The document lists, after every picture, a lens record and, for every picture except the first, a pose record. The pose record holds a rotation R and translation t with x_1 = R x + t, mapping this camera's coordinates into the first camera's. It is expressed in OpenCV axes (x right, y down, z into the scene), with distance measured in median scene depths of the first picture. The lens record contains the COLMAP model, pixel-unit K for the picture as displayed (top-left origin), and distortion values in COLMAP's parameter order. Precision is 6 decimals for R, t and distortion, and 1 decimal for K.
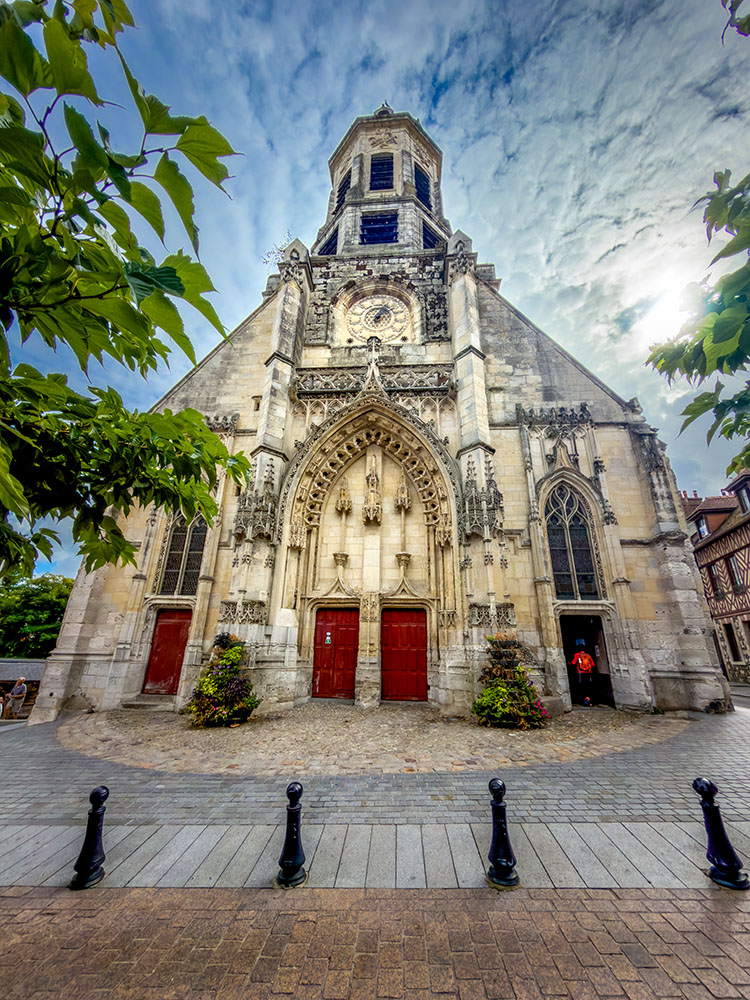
lens RADIAL K [[397.6, 0, 376.1], [0, 397.6, 500.6], [0, 0, 1]] dist [-0.001452, -0.000248]
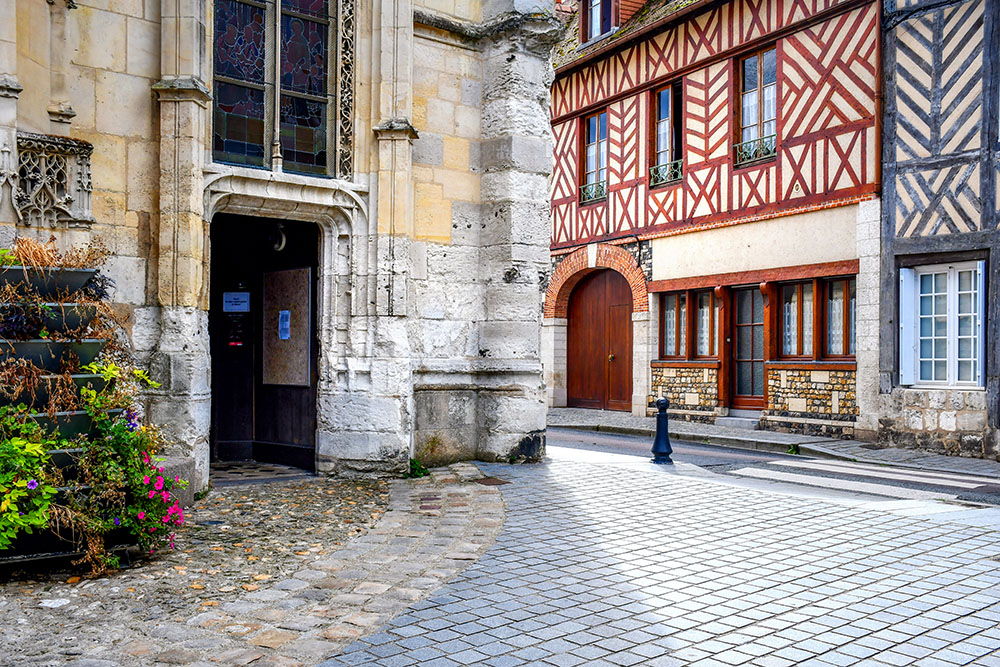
lens RADIAL K [[1061.8, 0, 499.0], [0, 1061.8, 335.5], [0, 0, 1]] dist [0.041970, 0.000000]
pose [[0.704642, 0.002931, 0.709557, 0.033358], [-0.246871, 0.938529, 0.241284, 0.130517], [-0.665233, -0.345188, 0.662051, 0.287113]]
